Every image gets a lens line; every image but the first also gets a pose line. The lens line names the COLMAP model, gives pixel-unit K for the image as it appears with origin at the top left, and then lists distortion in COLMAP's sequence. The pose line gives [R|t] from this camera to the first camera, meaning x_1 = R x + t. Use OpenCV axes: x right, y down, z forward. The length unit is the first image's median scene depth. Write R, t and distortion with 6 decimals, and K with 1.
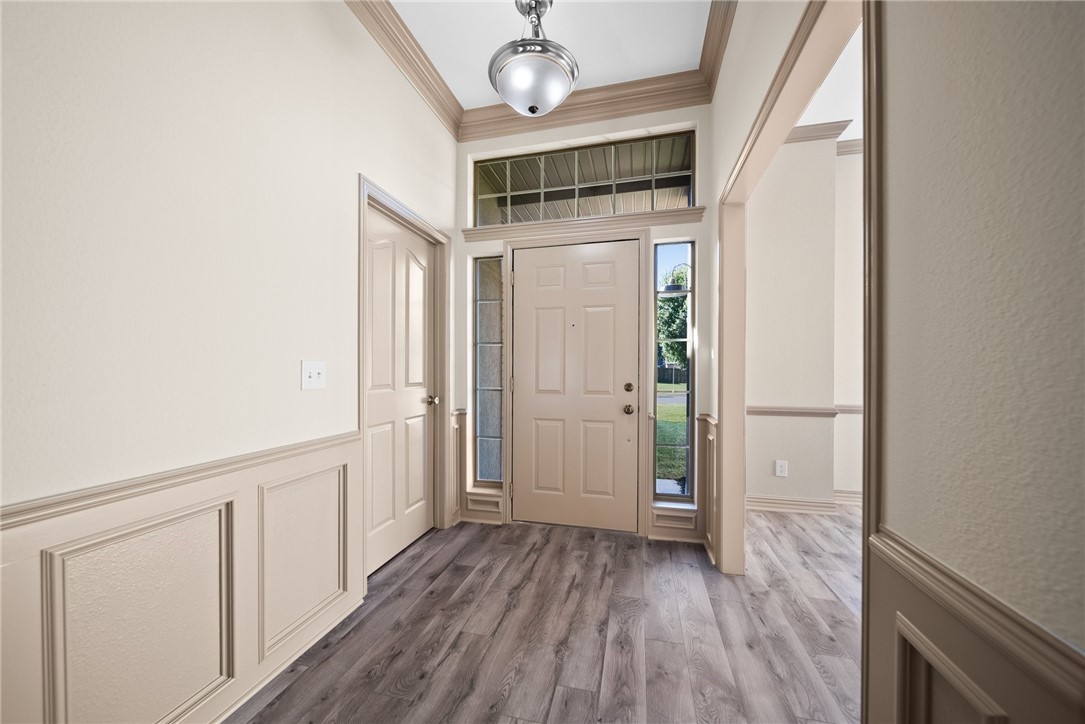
lens RADIAL K [[386.2, 0, 541.2], [0, 386.2, 369.2], [0, 0, 1]] dist [-0.001483, -0.000825]
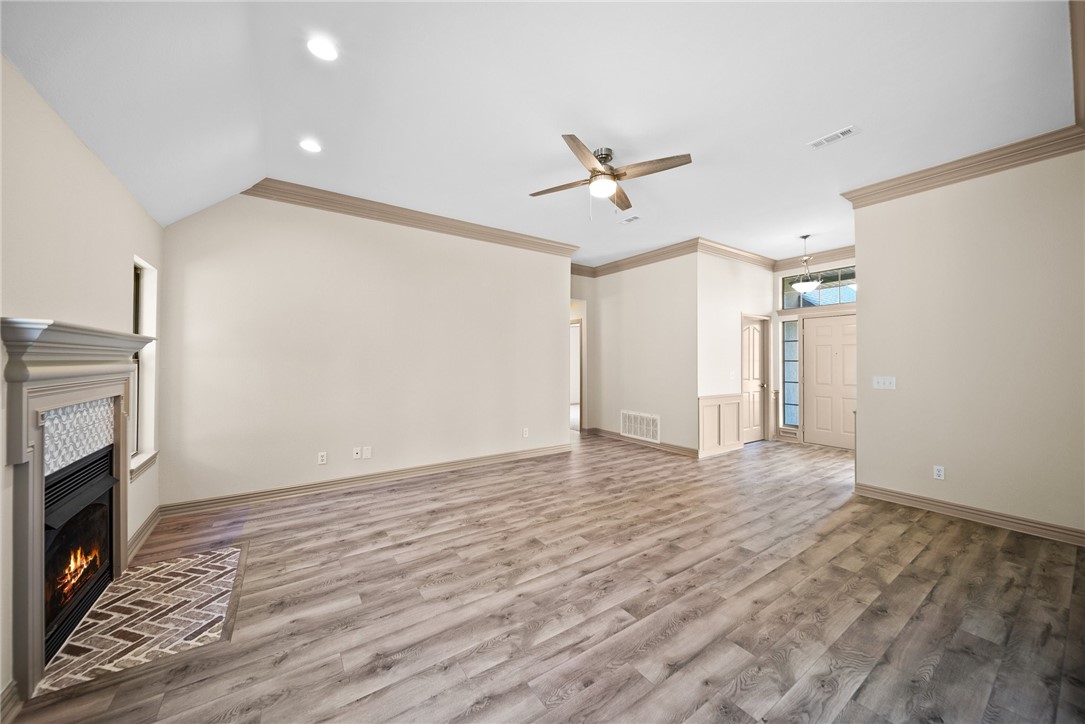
lens RADIAL K [[386.2, 0, 546.5], [0, 386.2, 356.6], [0, 0, 1]] dist [-0.001483, -0.000825]
pose [[0.754793, -0.008974, -0.655902, 0.267568], [-0.001687, 0.999877, -0.015622, -0.058556], [0.655961, 0.012897, 0.754684, -1.639449]]
